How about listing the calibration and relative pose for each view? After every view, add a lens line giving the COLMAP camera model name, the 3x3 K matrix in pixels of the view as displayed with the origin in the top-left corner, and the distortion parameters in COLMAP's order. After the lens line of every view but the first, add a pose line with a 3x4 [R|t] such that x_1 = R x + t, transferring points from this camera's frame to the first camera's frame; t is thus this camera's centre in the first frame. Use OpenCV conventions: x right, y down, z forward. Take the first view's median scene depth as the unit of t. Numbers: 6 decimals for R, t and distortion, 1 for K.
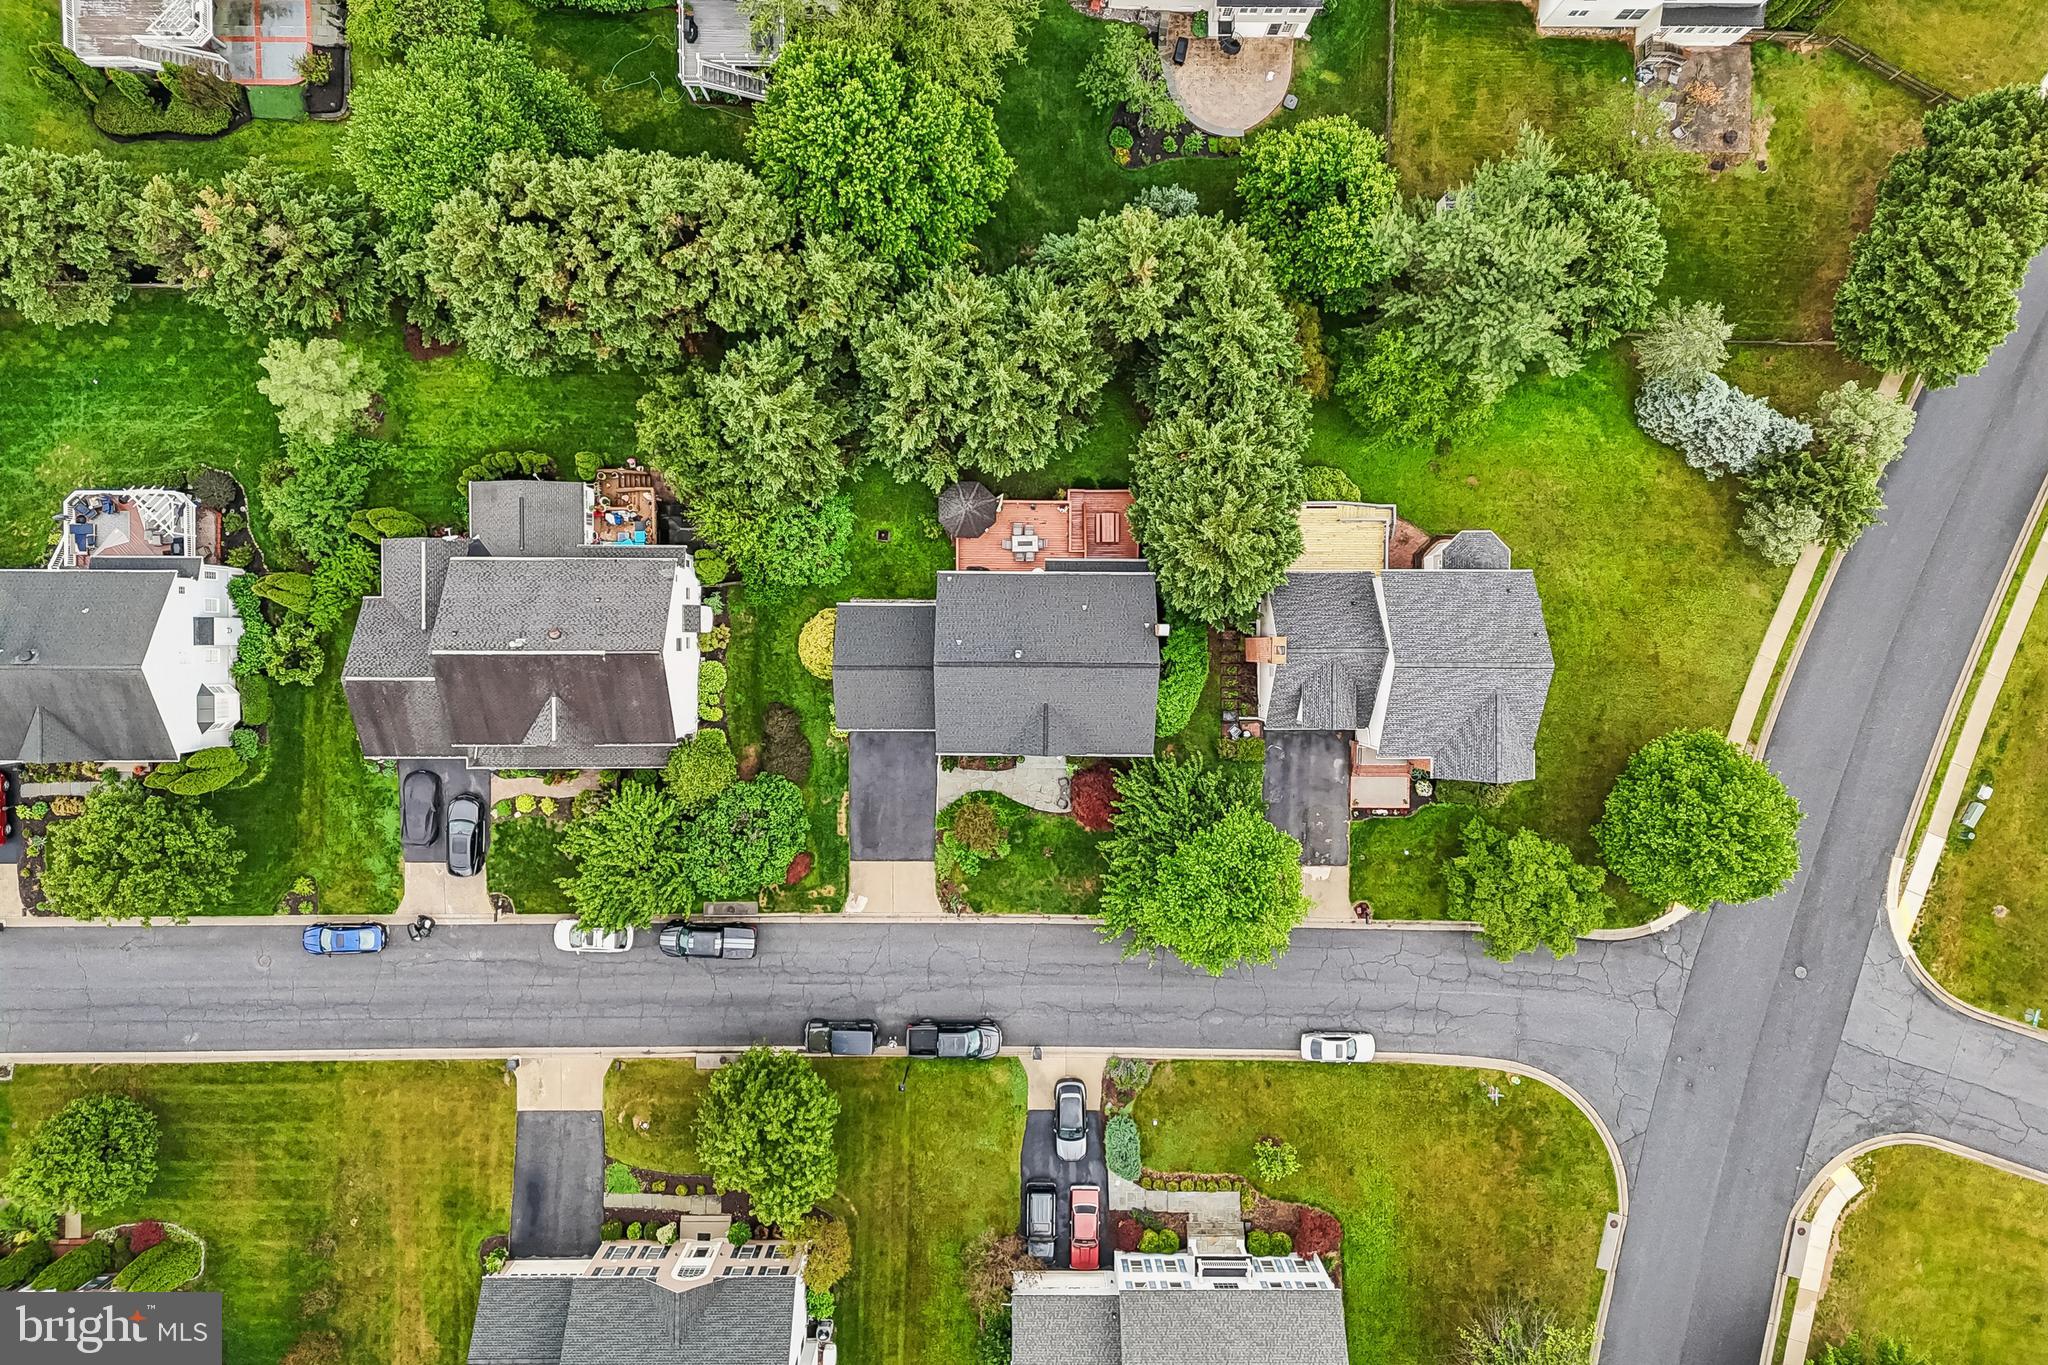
lens RADIAL K [[1491.6, 0, 1025.4], [0, 1491.6, 681.0], [0, 0, 1]] dist [0.095571, -0.103171]
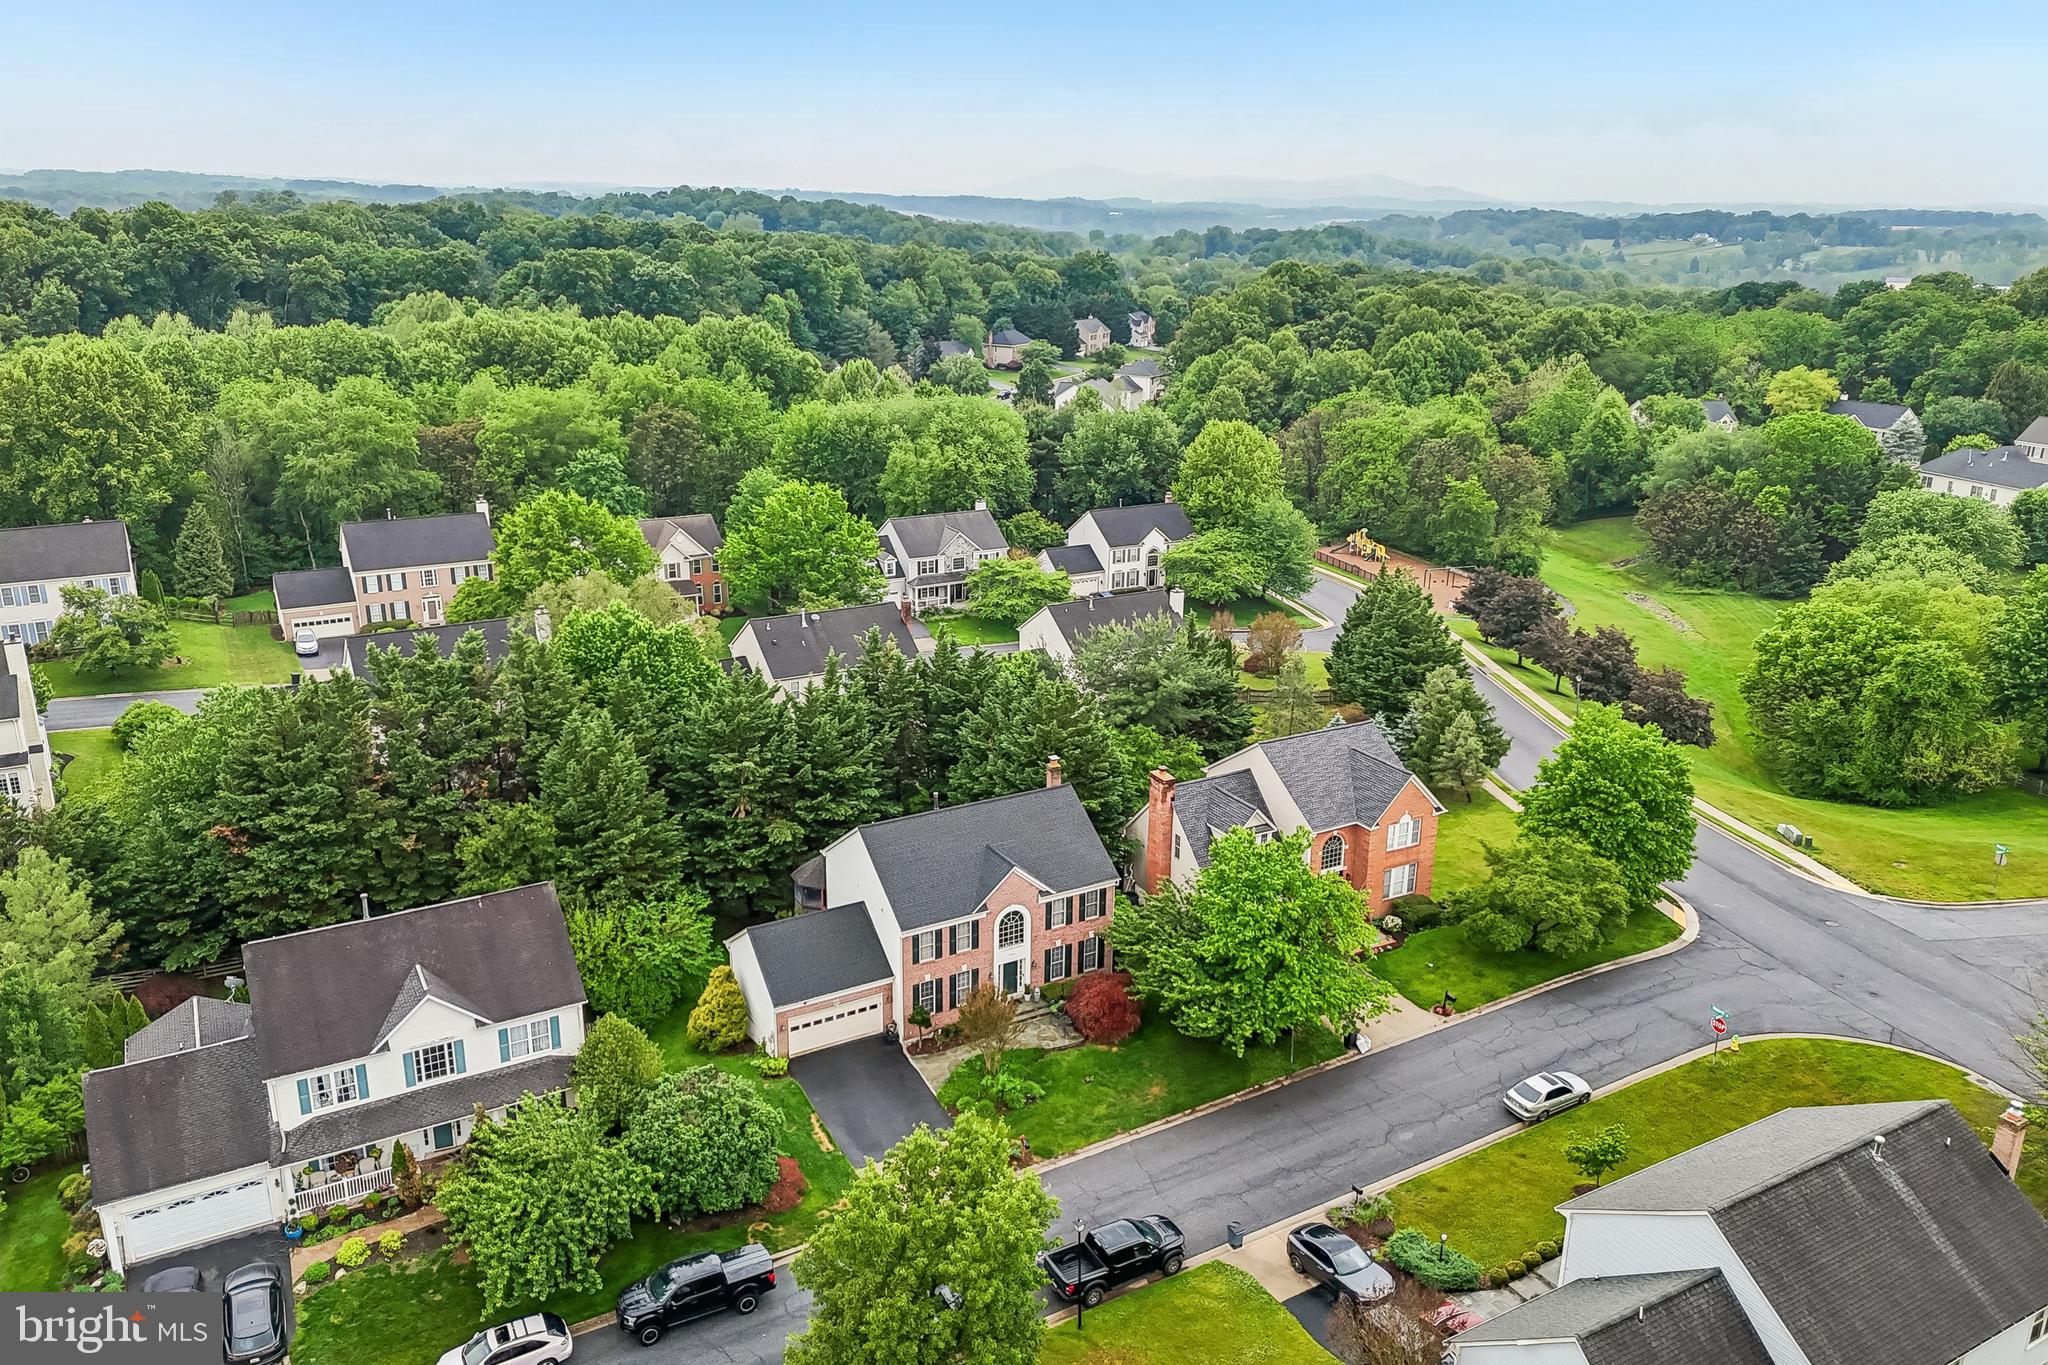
lens RADIAL K [[1491.6, 0, 1025.4], [0, 1491.6, 681.0], [0, 0, 1]] dist [0.095571, -0.103171]
pose [[0.868788, -0.156417, 0.469831, -0.349209], [0.495114, 0.258397, -0.829514, 0.697304], [0.008347, 0.953292, 0.301936, 0.575573]]
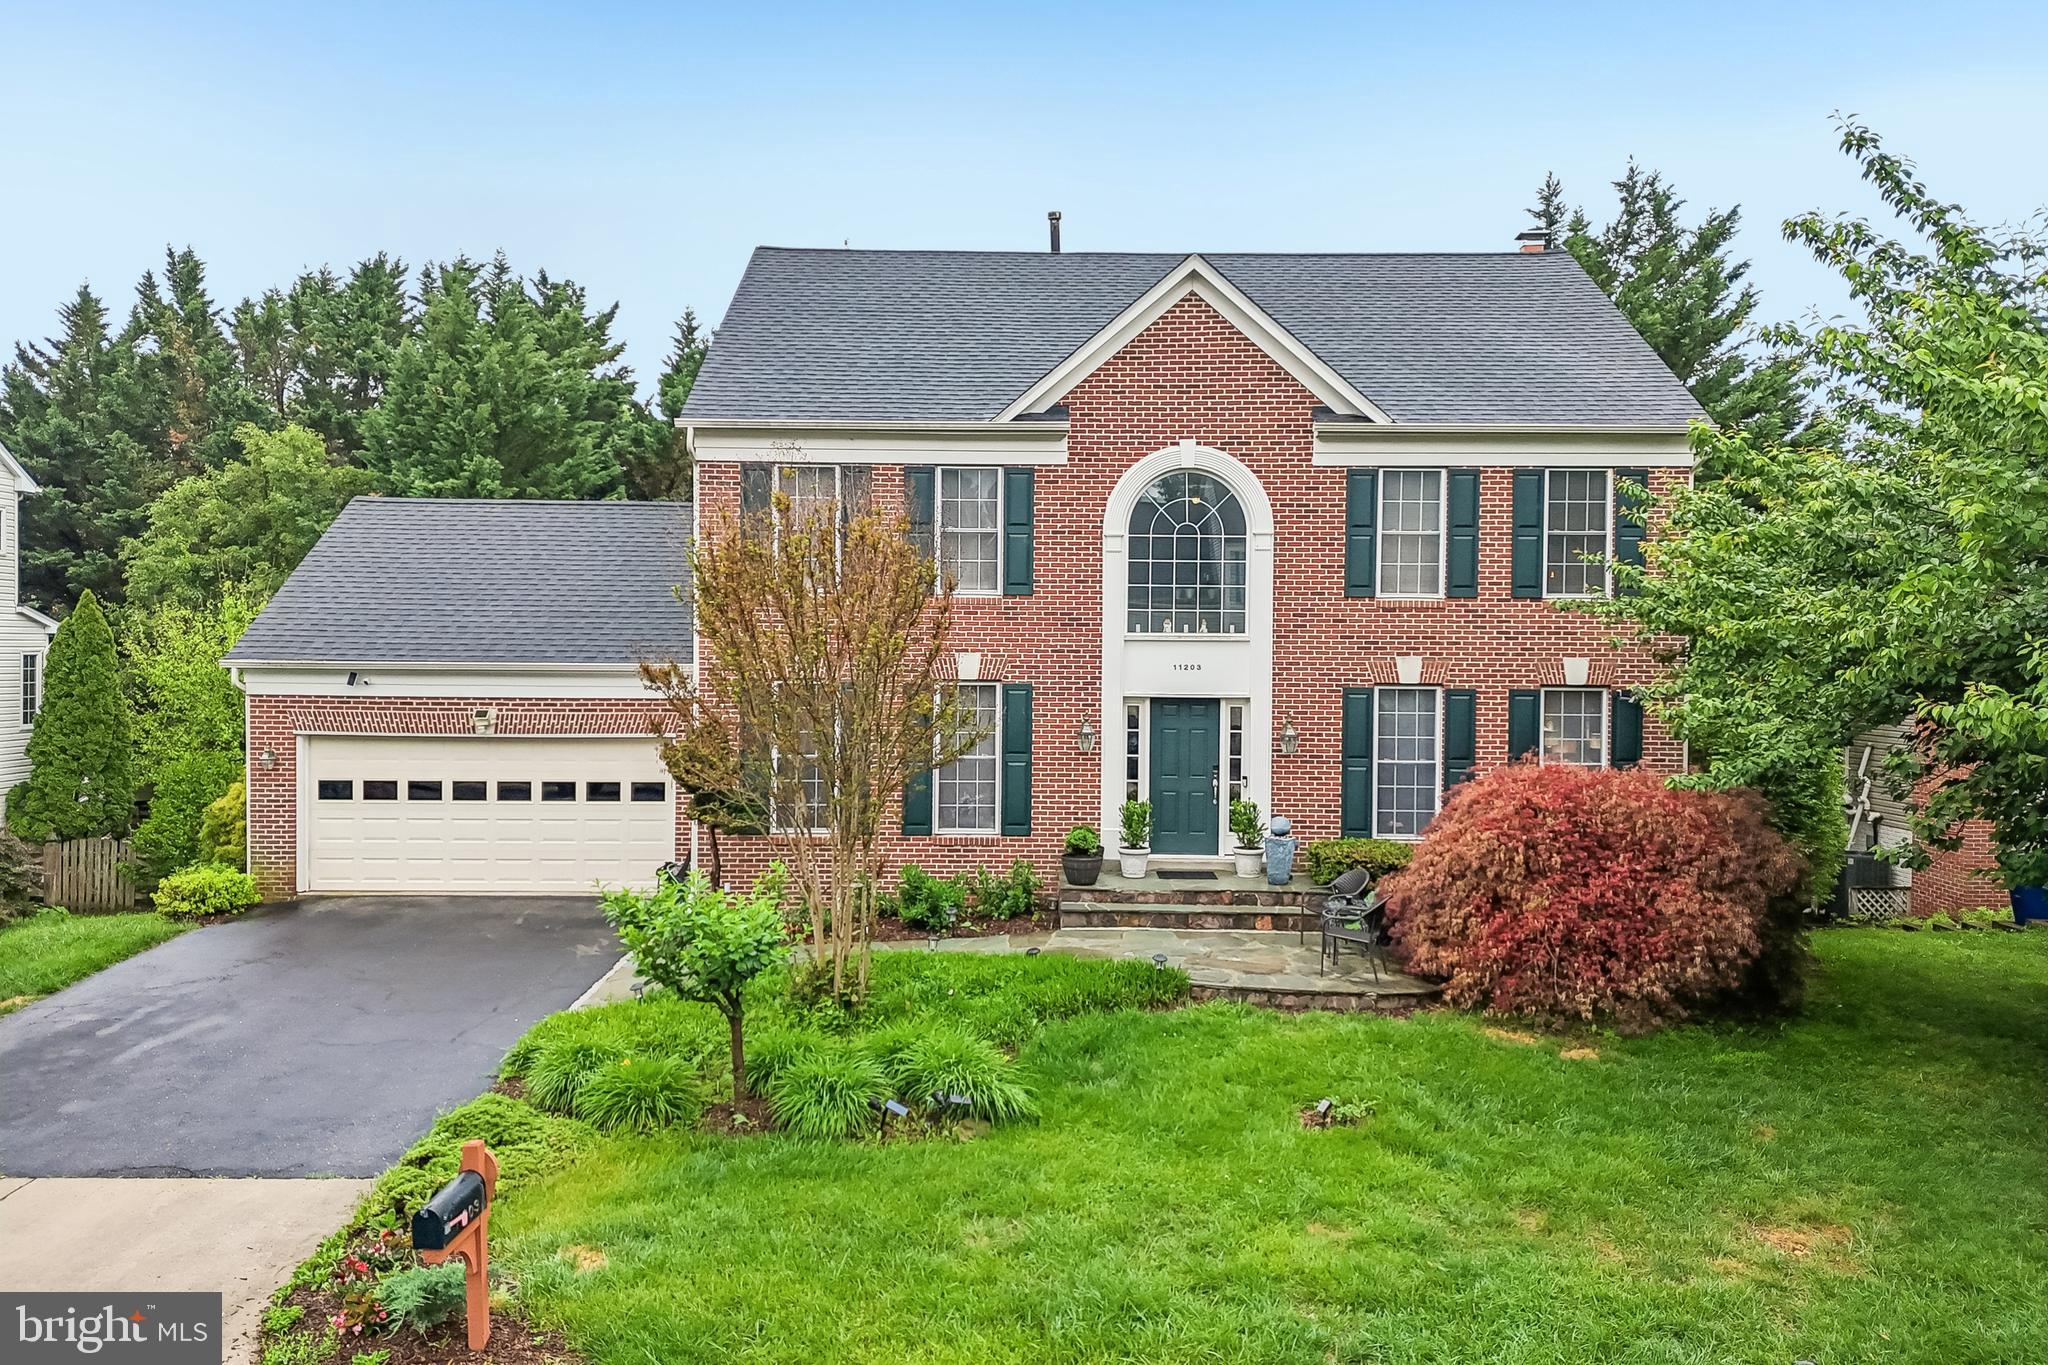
lens RADIAL K [[1491.6, 0, 1025.4], [0, 1491.6, 681.0], [0, 0, 1]] dist [0.095571, -0.103171]
pose [[0.999976, -0.002142, 0.006555, -0.011474], [0.006553, -0.000834, -0.999978, 0.245410], [0.002148, 0.999997, -0.000820, 0.974569]]
